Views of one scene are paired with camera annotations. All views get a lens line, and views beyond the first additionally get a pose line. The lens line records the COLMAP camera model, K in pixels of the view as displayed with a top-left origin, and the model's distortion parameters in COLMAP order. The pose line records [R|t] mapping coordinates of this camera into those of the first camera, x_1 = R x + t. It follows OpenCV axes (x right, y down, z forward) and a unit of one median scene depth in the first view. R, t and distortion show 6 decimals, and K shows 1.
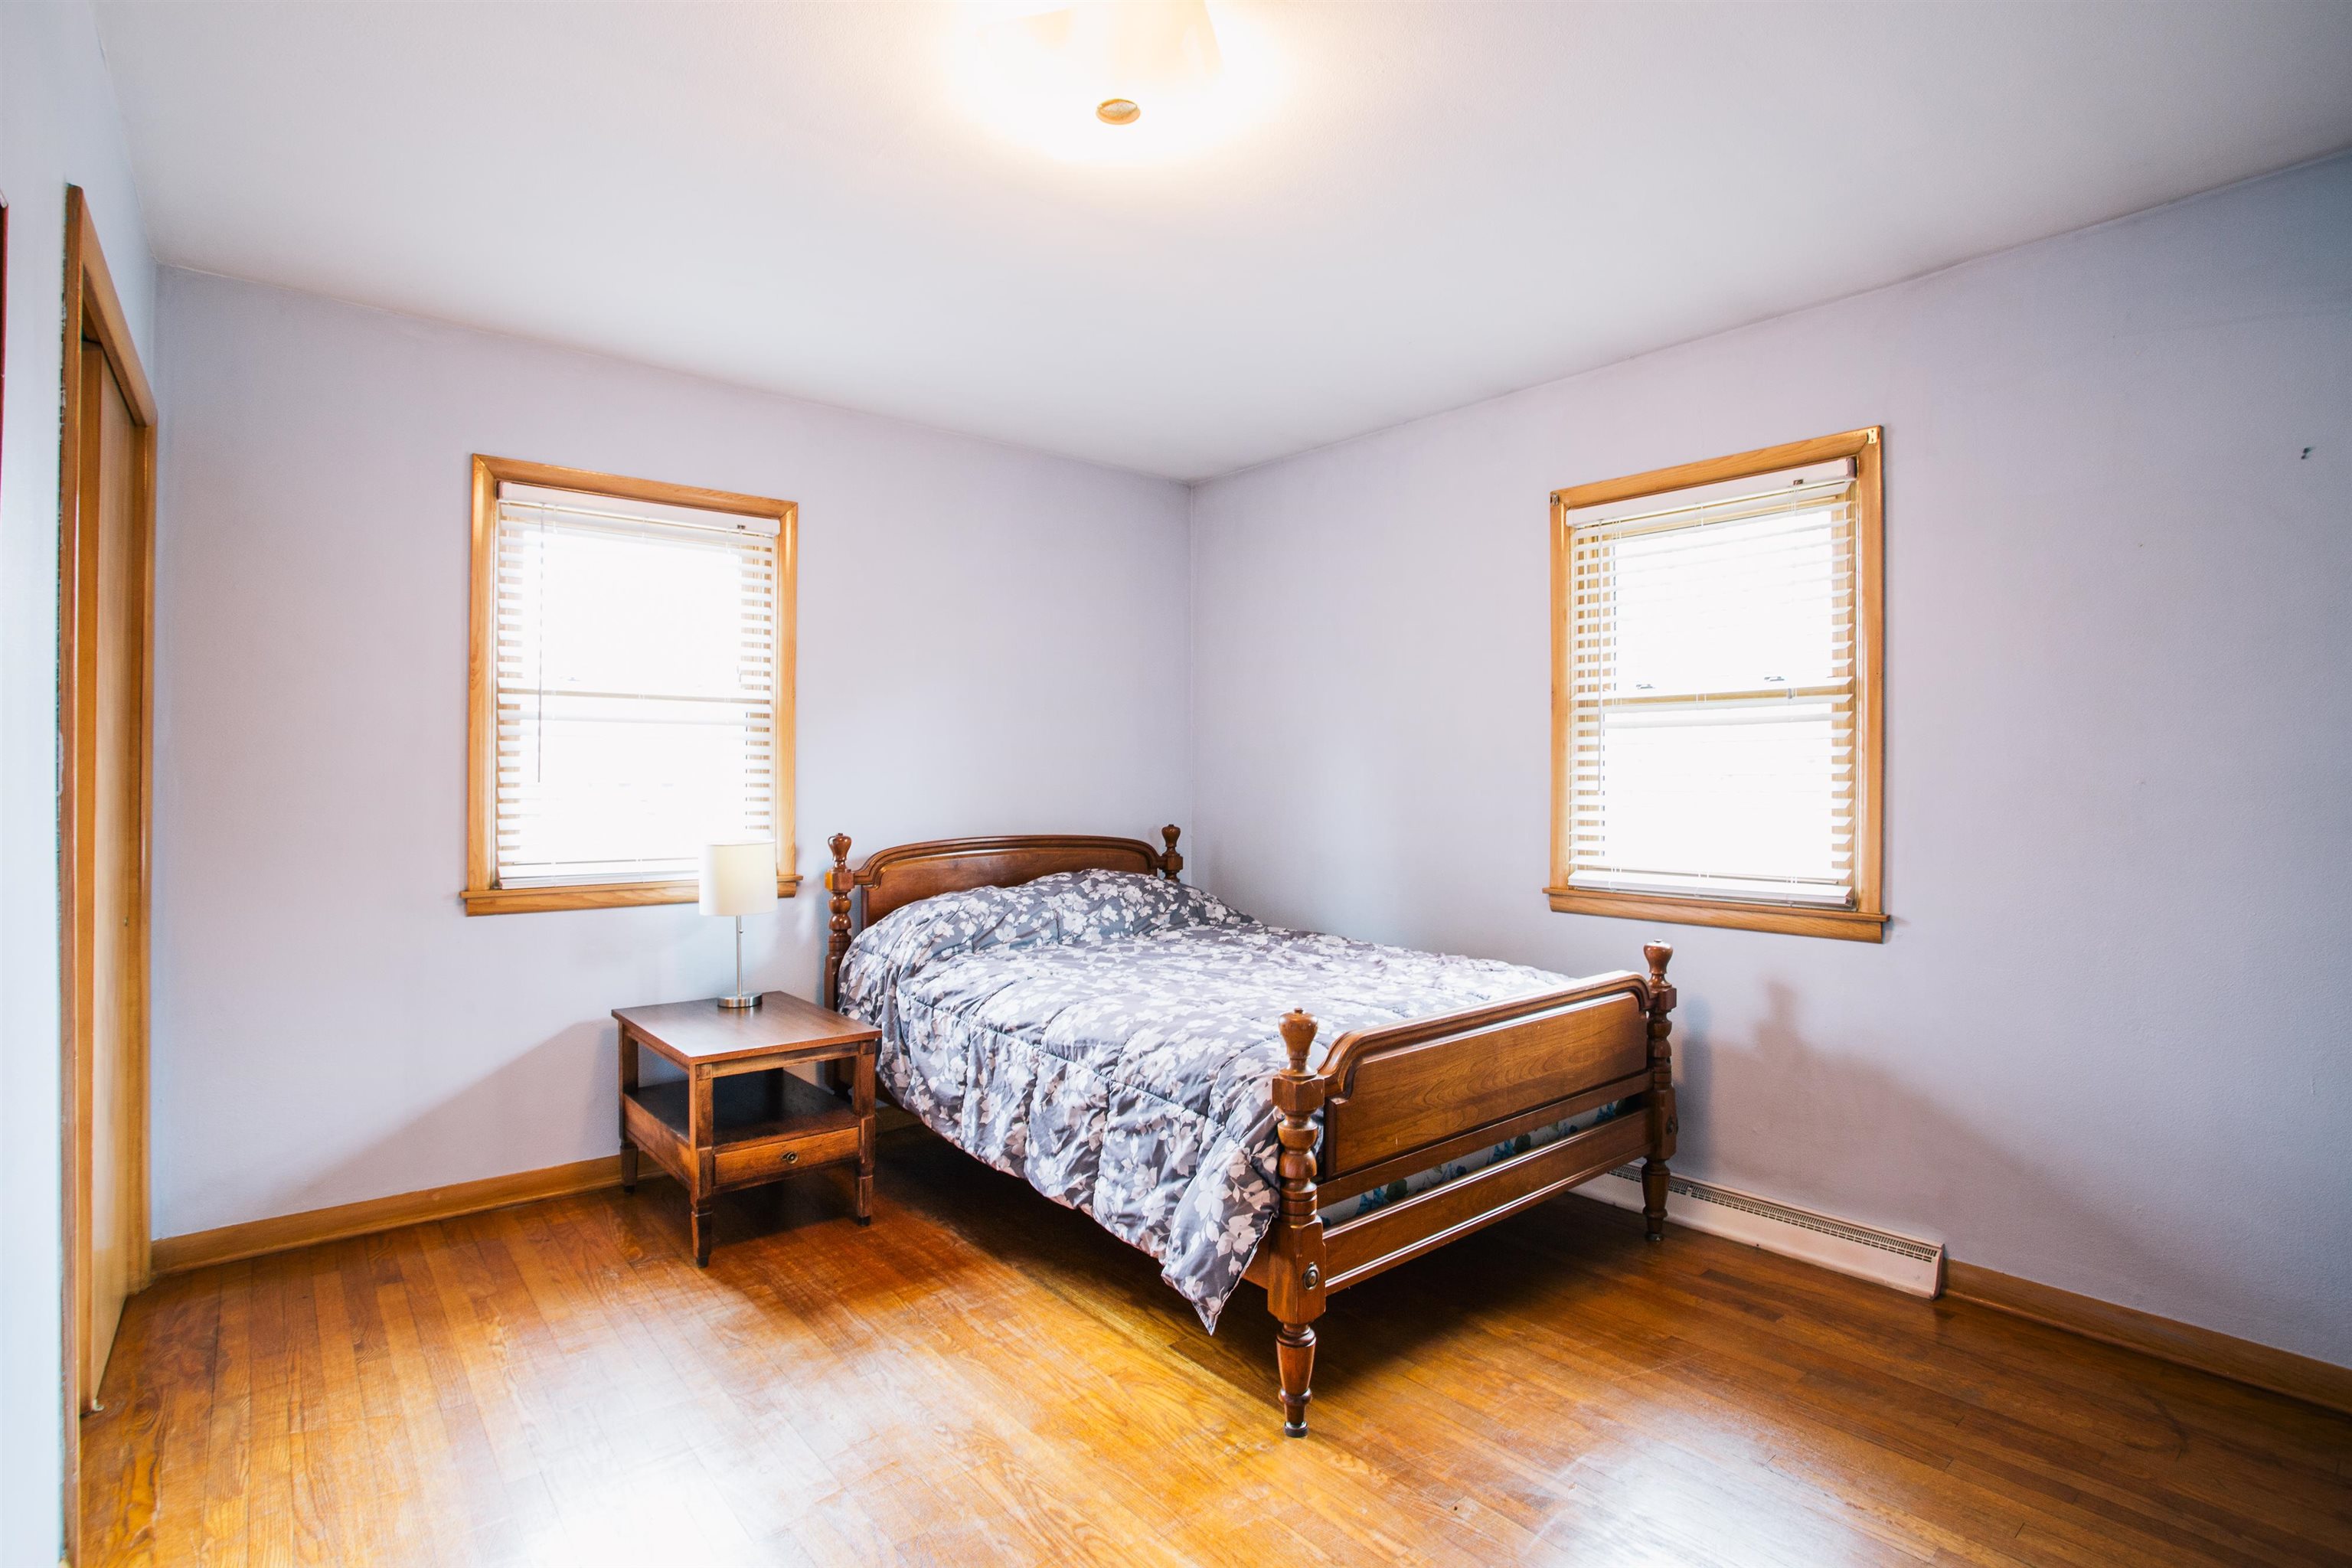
lens RADIAL K [[1163.6, 0, 1183.5], [0, 1163.6, 772.4], [0, 0, 1]] dist [-0.084853, 0.041863]
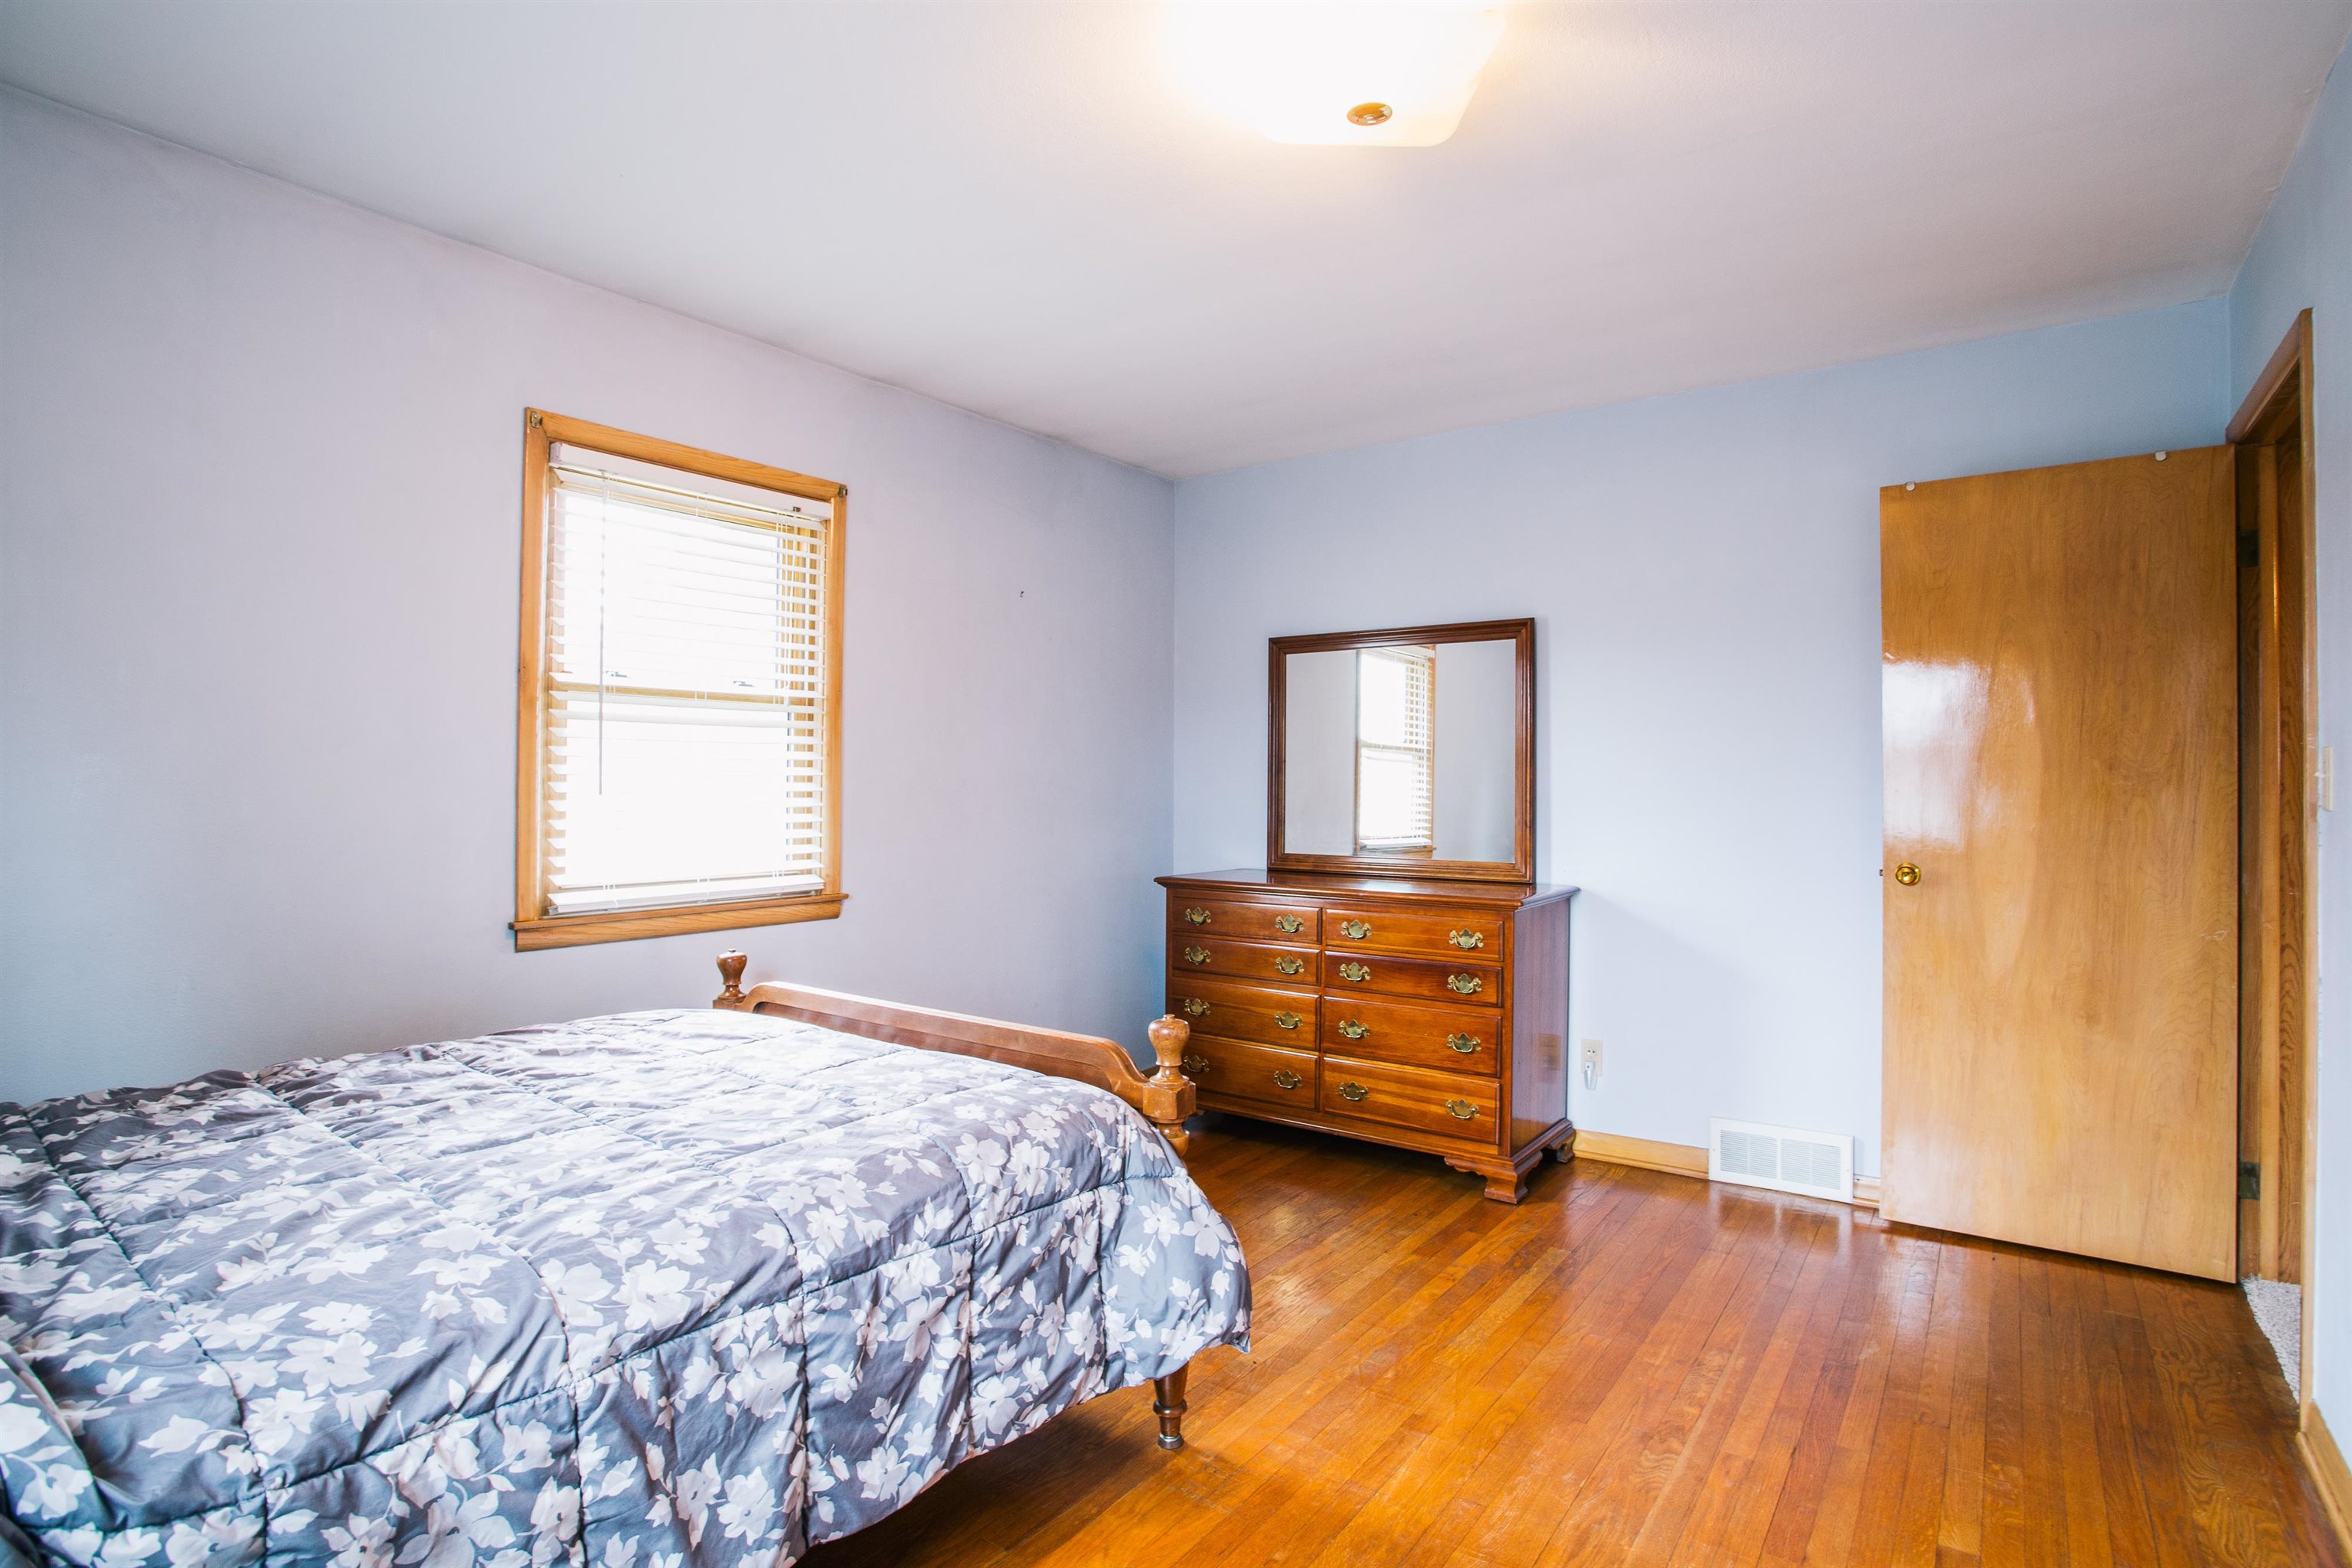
lens RADIAL K [[1163.6, 0, 1183.5], [0, 1163.6, 772.4], [0, 0, 1]] dist [-0.084853, 0.041863]
pose [[-0.240556, 0.004740, 0.970624, -0.706232], [-0.005933, 0.999962, -0.006354, 0.003272], [-0.970617, -0.007287, -0.240519, 1.006824]]
